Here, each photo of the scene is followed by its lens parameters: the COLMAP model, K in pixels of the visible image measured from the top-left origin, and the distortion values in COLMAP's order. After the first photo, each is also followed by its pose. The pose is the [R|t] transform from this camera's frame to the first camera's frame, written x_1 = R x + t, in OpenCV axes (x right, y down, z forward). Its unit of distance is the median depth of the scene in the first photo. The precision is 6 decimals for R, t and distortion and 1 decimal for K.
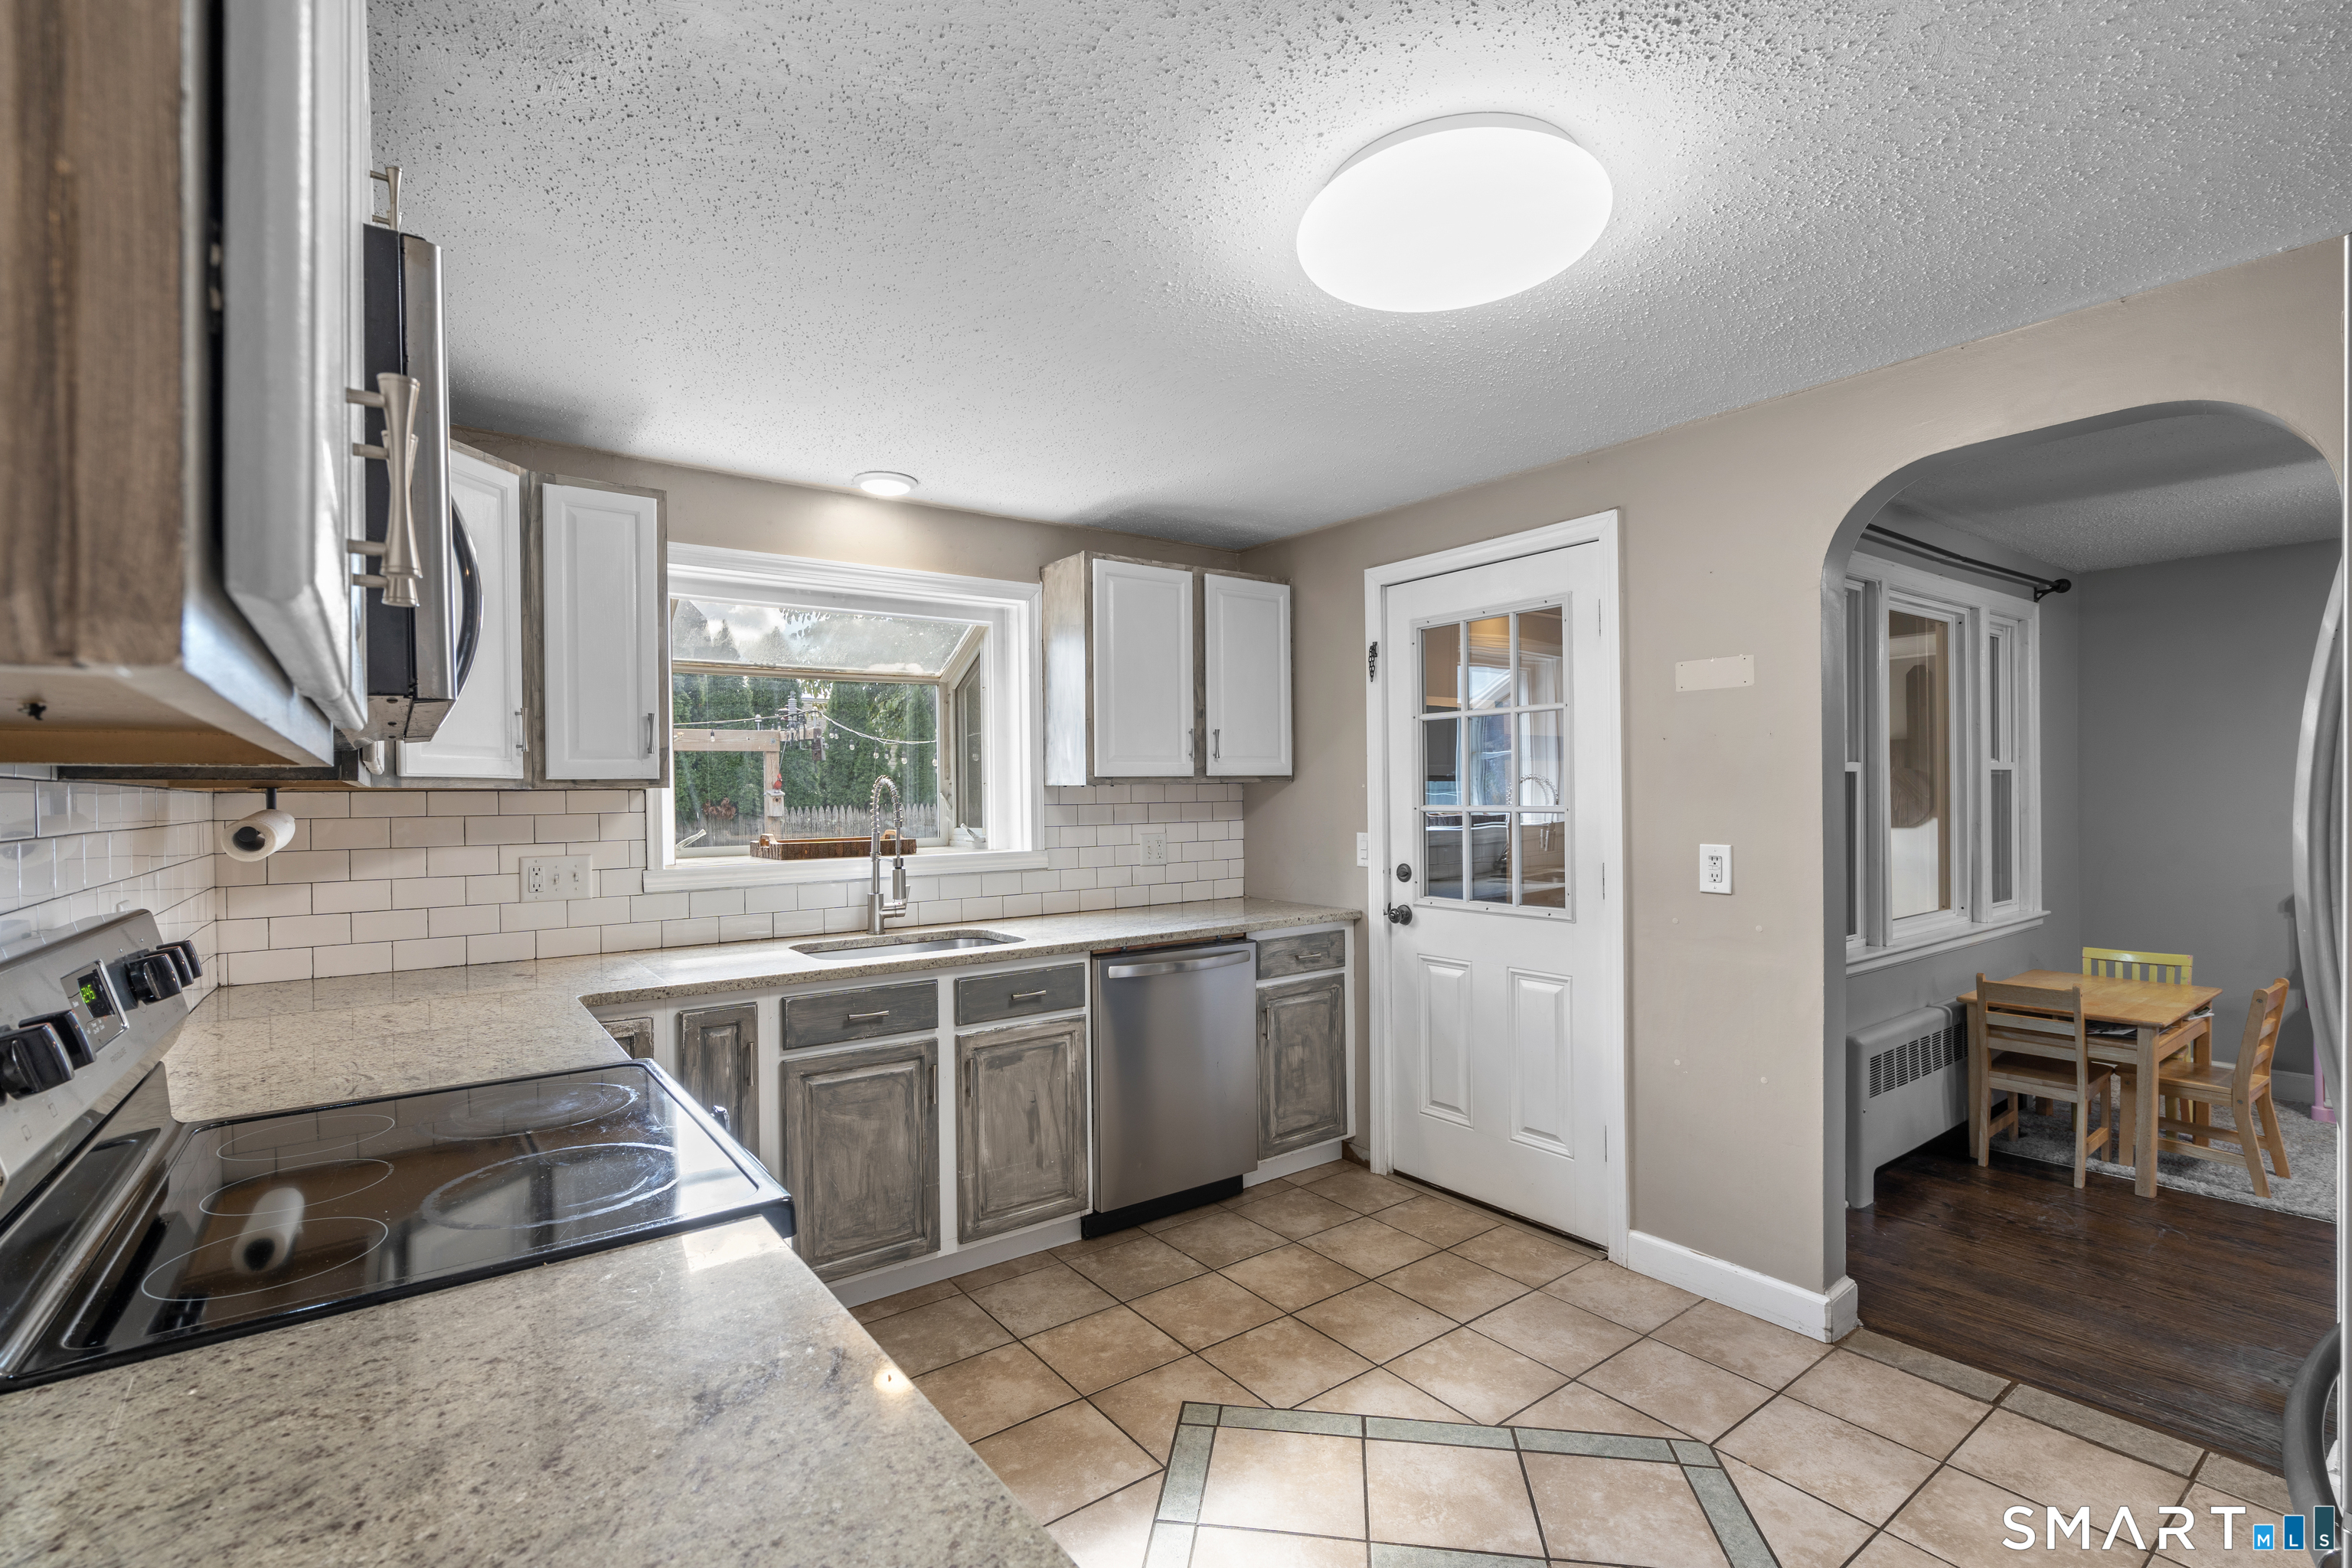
lens RADIAL K [[1052.7, 0, 1168.8], [0, 1052.7, 795.3], [0, 0, 1]] dist [-0.012772, 0.007618]
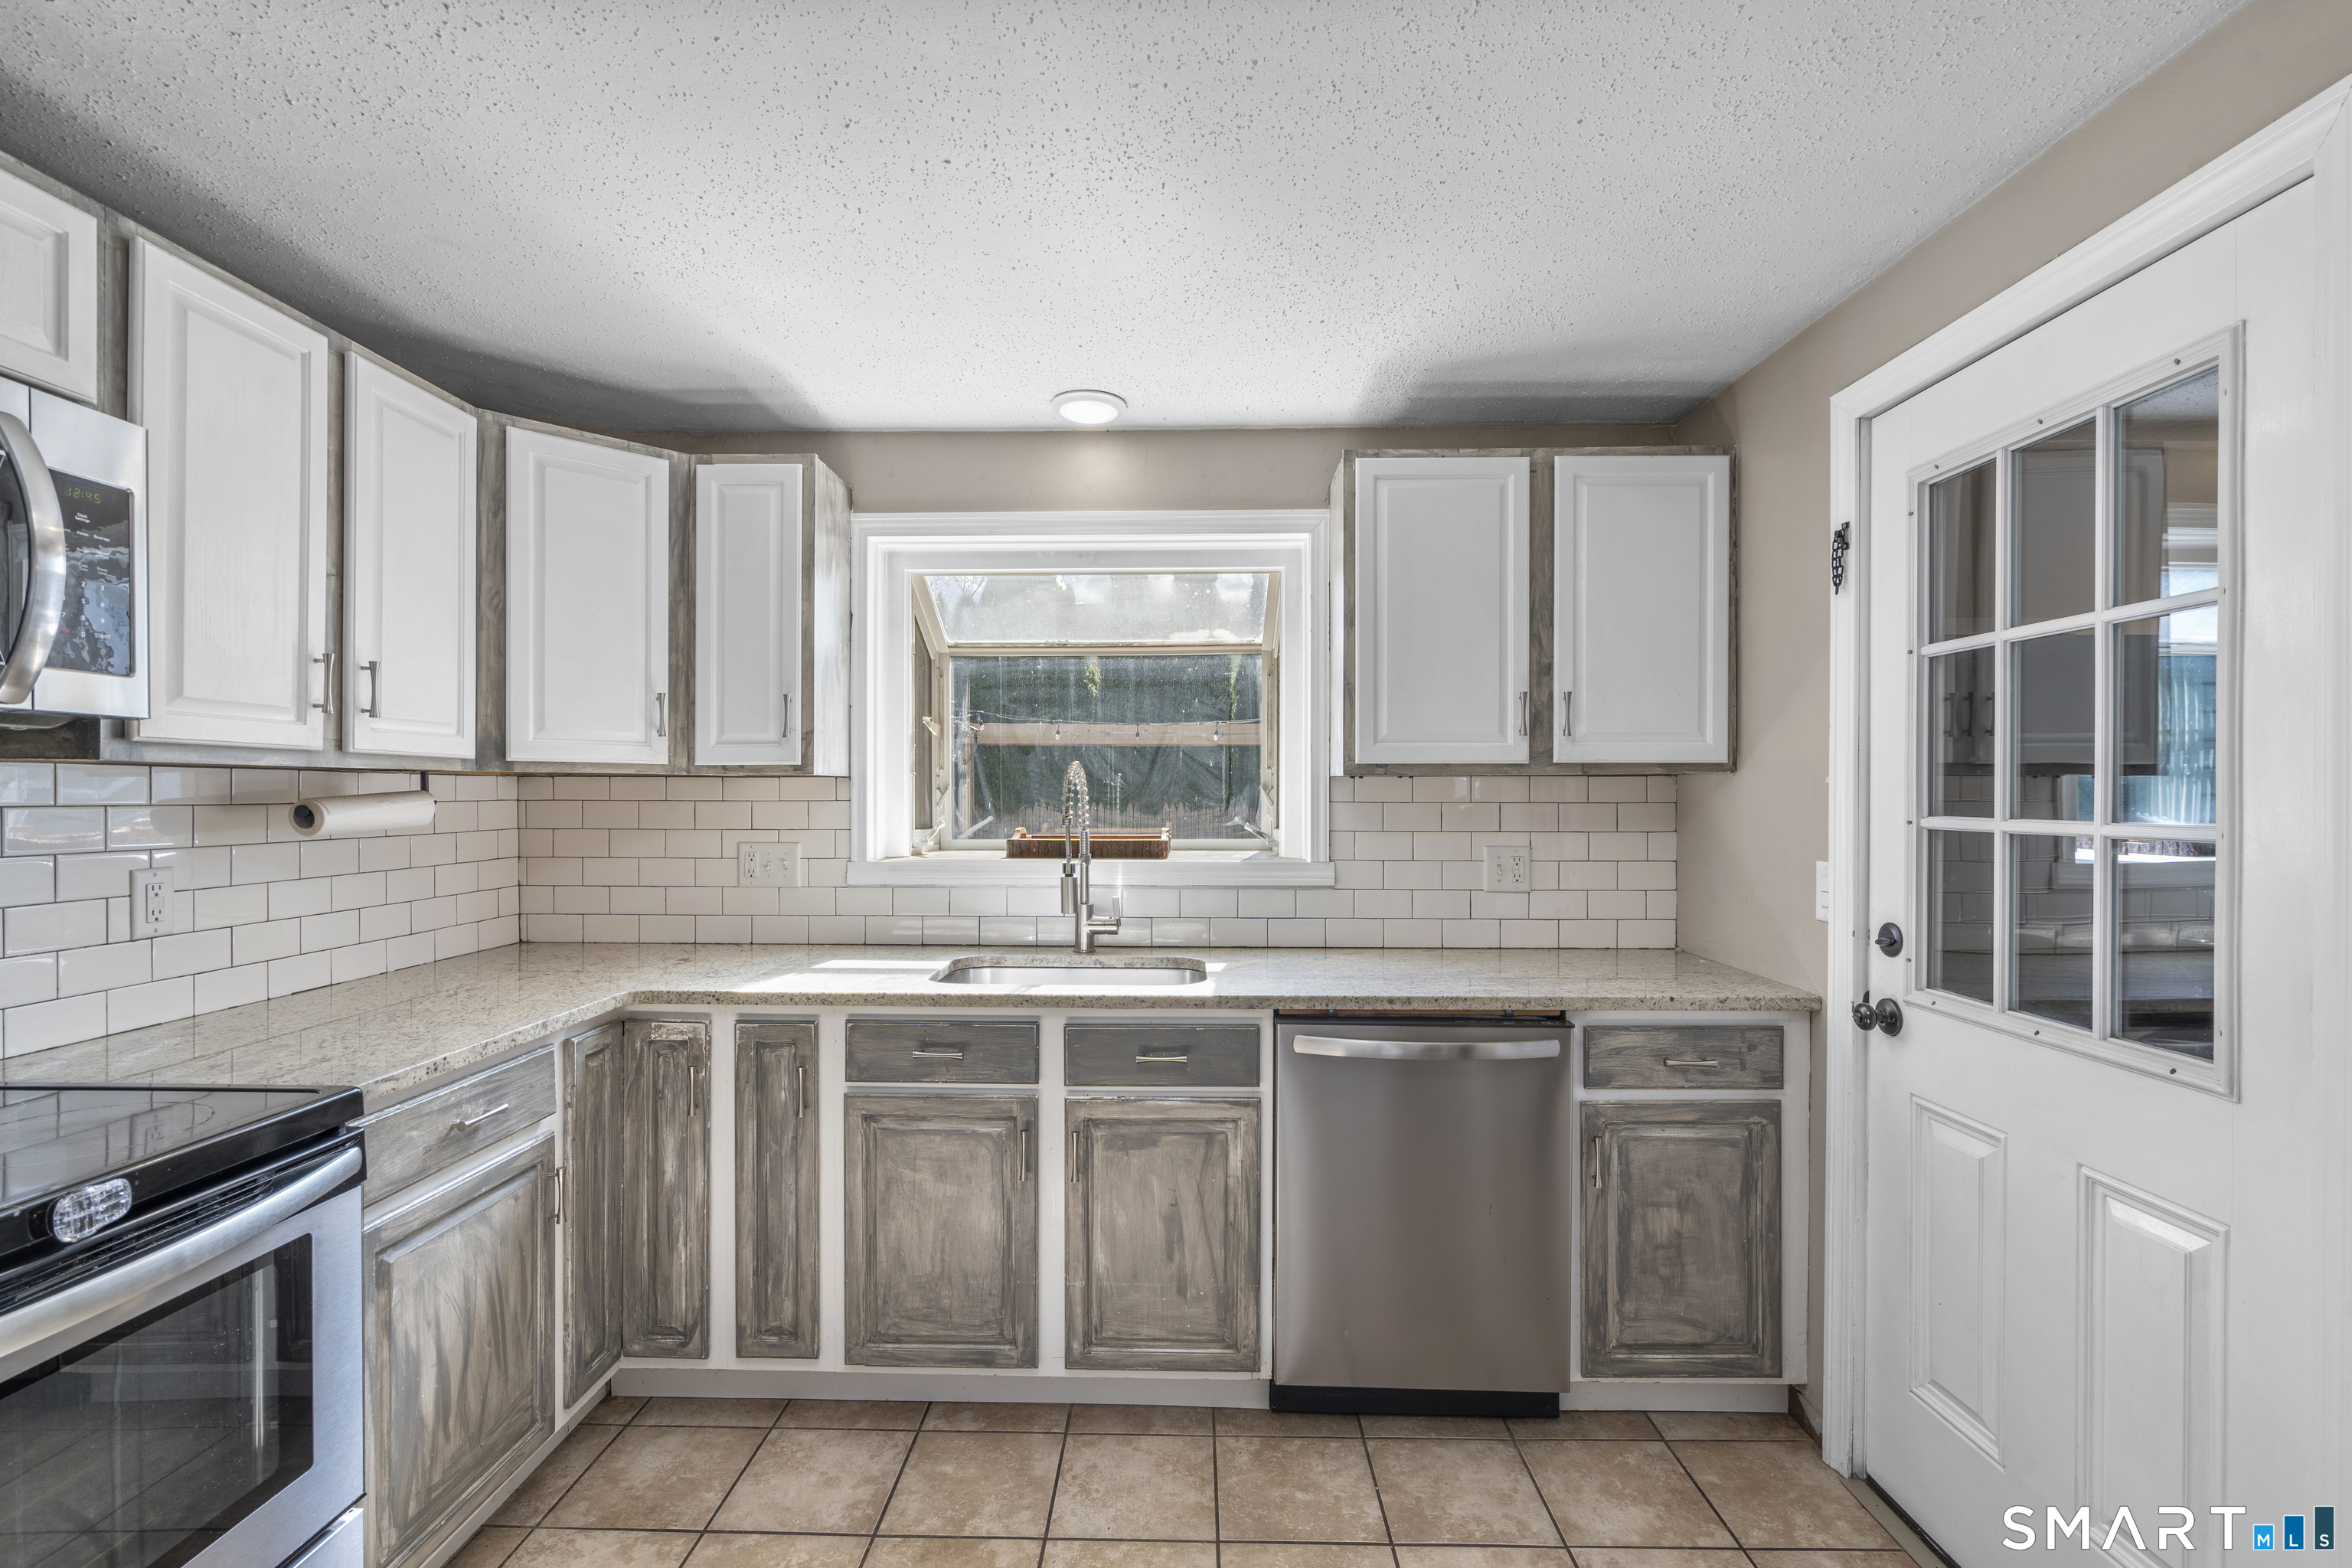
lens RADIAL K [[1052.7, 0, 1168.8], [0, 1052.7, 795.3], [0, 0, 1]] dist [-0.012772, 0.007618]
pose [[0.793626, 0.015608, -0.608205, 0.282608], [-0.013048, 0.999878, 0.008634, -0.000773], [0.608265, 0.001084, 0.793733, 0.378735]]
